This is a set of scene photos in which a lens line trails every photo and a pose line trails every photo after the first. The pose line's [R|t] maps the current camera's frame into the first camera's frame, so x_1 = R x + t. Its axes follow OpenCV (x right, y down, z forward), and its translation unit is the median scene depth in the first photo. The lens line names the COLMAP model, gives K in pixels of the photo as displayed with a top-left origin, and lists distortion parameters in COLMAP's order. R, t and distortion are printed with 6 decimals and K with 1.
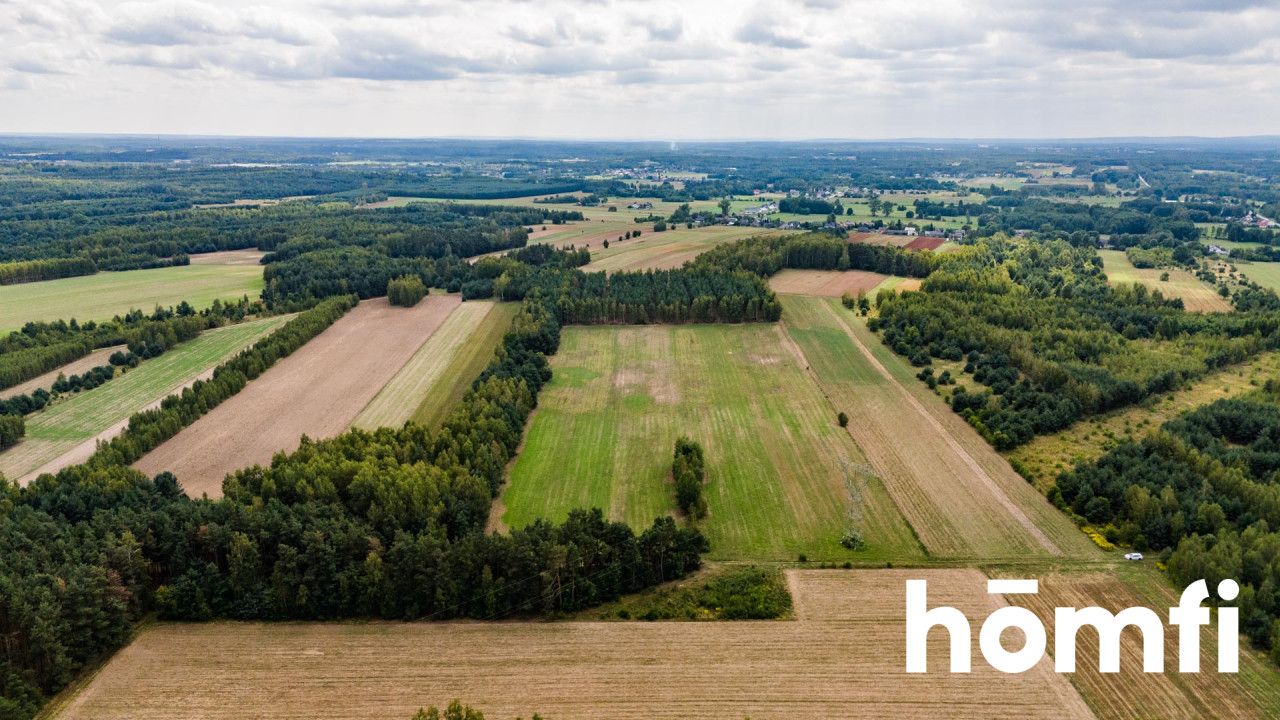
lens RADIAL K [[1014.9, 0, 640.8], [0, 1014.9, 376.6], [0, 0, 1]] dist [0.079177, -0.069509]
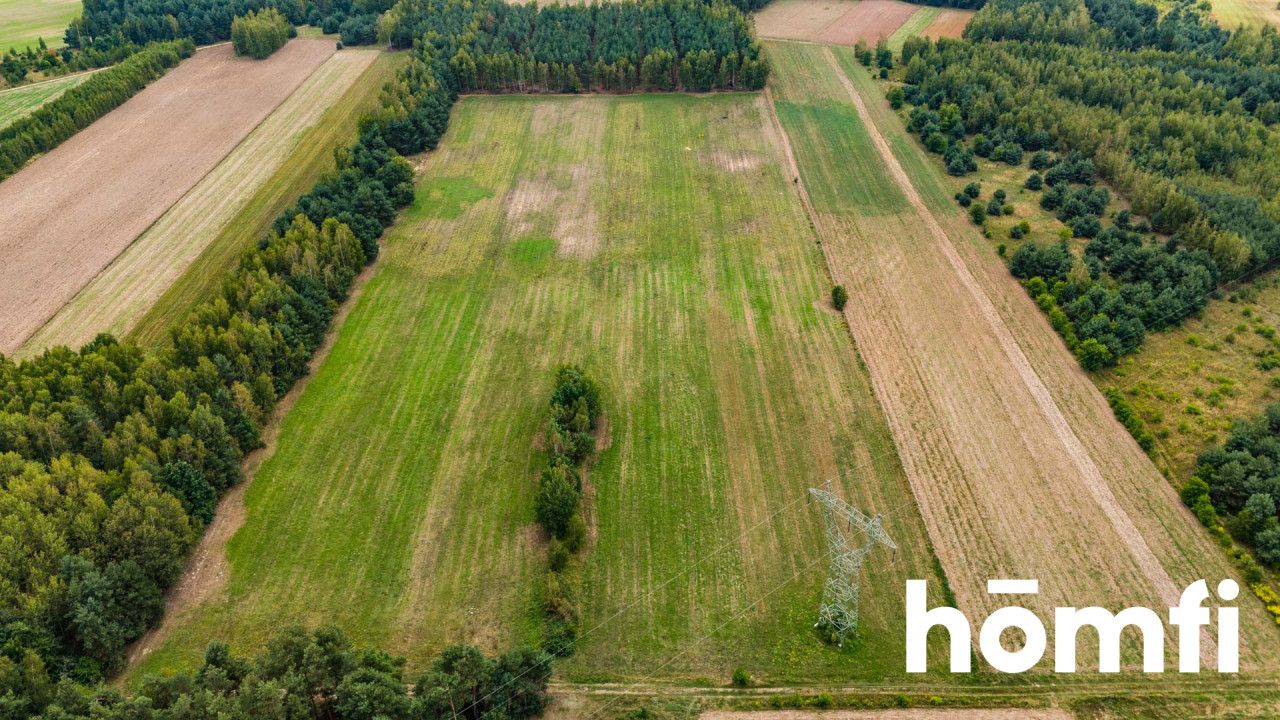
lens RADIAL K [[1014.9, 0, 640.8], [0, 1014.9, 376.6], [0, 0, 1]] dist [0.079177, -0.069509]
pose [[0.999995, 0.000065, -0.003234, 0.063694], [0.000833, 0.960898, 0.276901, -0.072903], [0.003125, -0.276902, 0.960893, 0.311654]]
